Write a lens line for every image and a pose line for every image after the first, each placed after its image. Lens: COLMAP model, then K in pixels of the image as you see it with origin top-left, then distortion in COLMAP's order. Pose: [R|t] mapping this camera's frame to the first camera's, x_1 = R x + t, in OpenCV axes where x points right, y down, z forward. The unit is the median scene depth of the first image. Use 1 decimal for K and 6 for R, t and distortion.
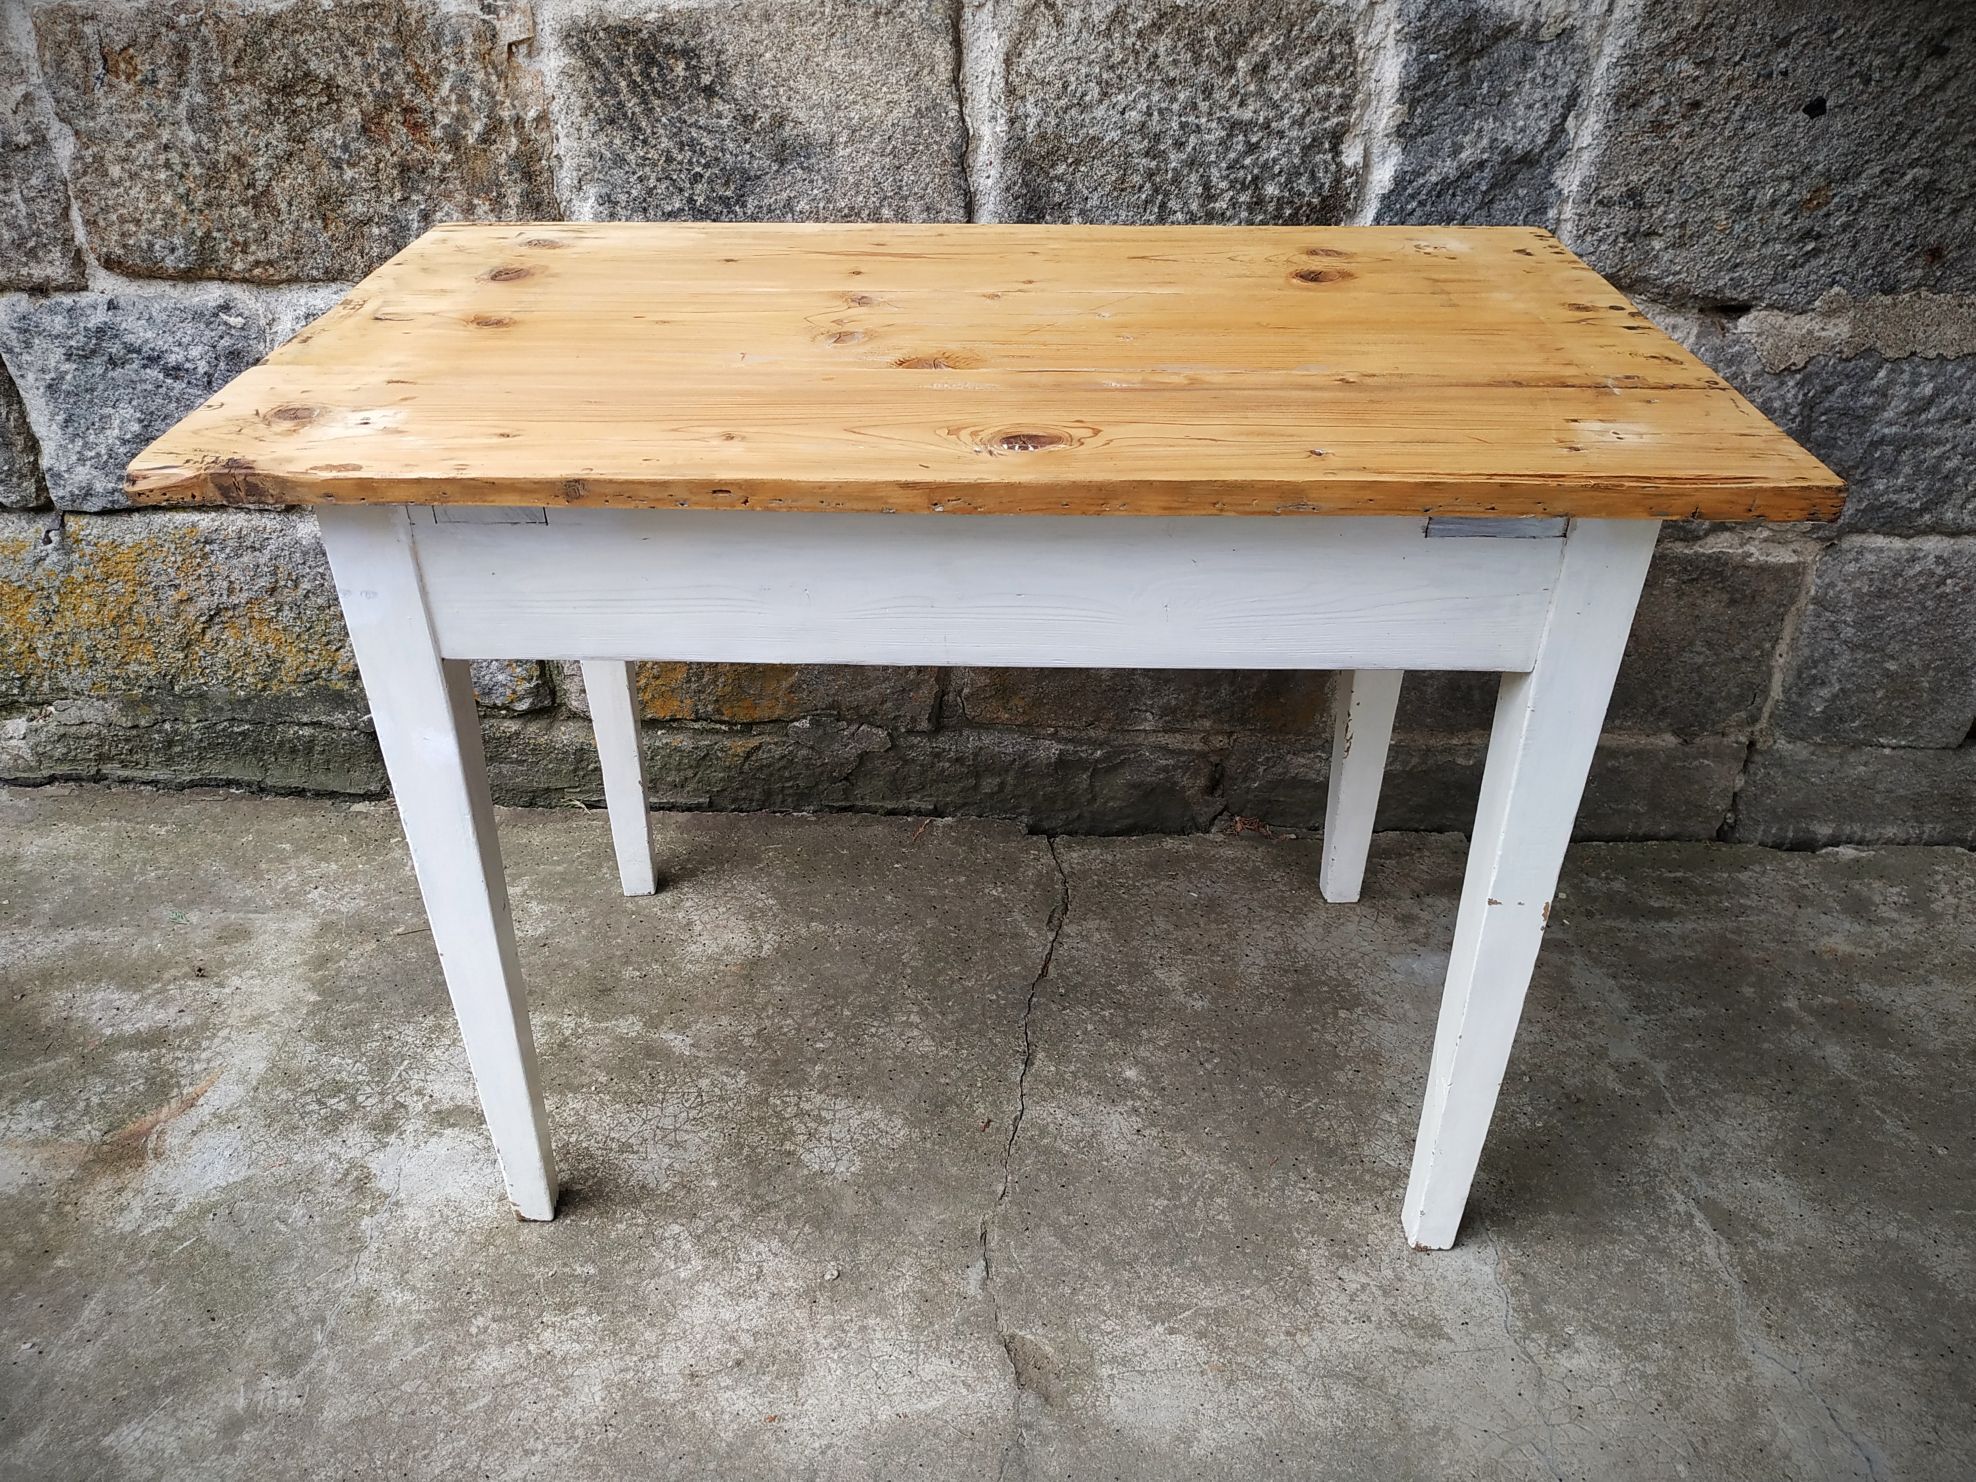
lens RADIAL K [[1431.8, 0, 980.9], [0, 1431.8, 740.3], [0, 0, 1]] dist [-0.007532, -0.010147]
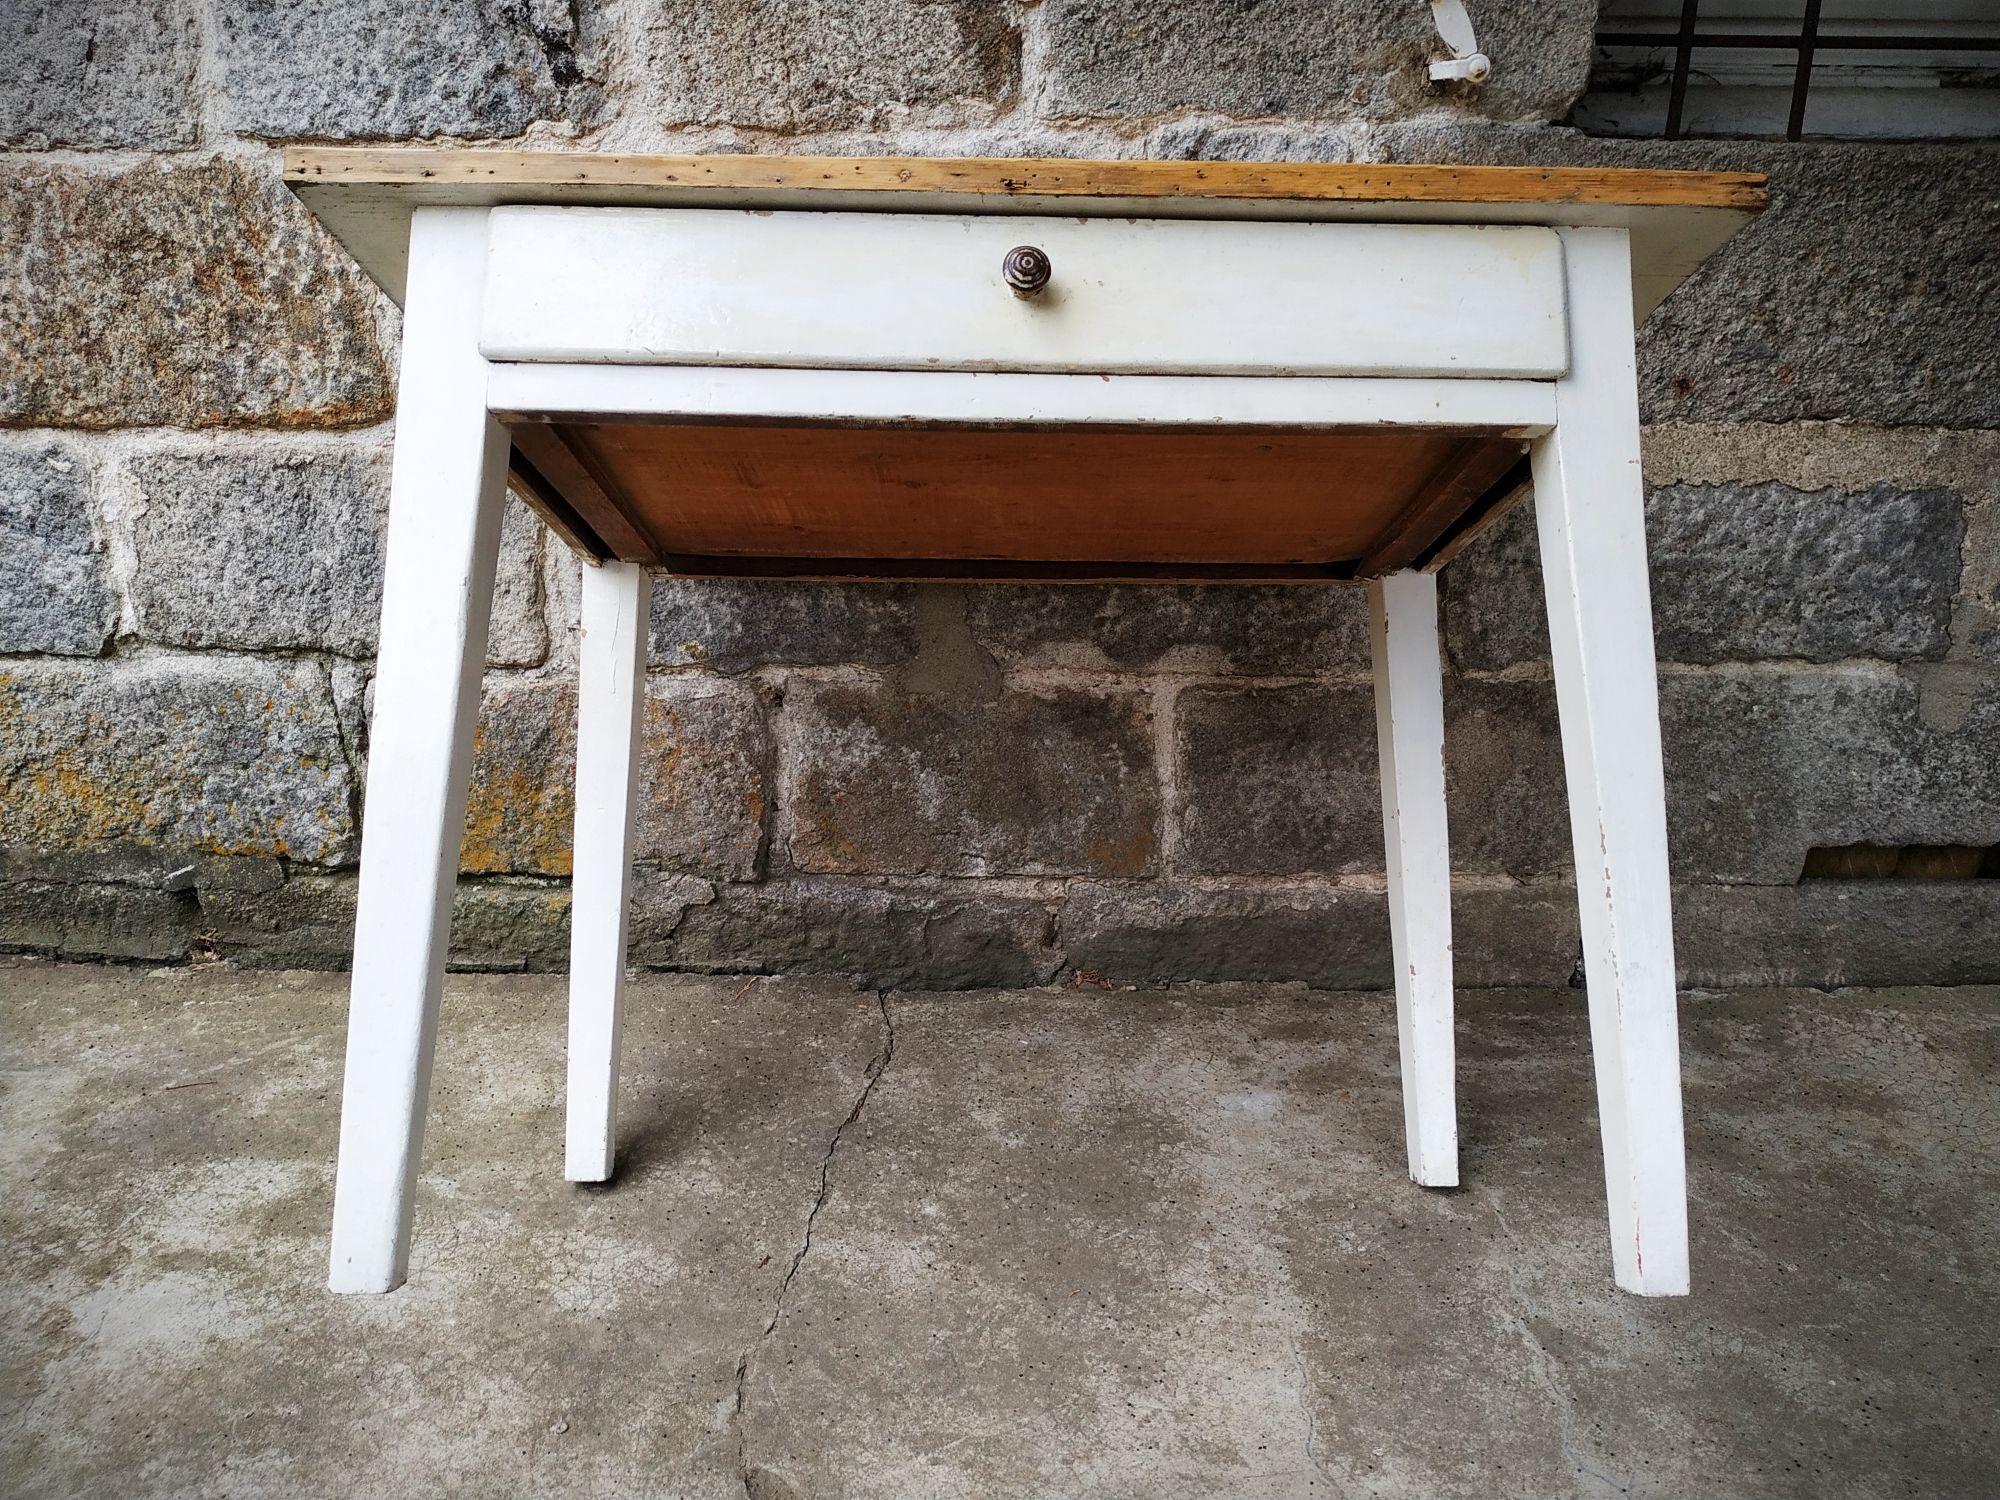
lens RADIAL K [[1449.2, 0, 1002.4], [0, 1449.2, 745.9], [0, 0, 1]] dist [-0.007532, -0.010147]
pose [[0.999607, -0.009423, 0.026398, 0.134778], [0.014922, 0.976149, -0.216587, 0.149377], [-0.023728, 0.216896, 0.975906, 0.018198]]
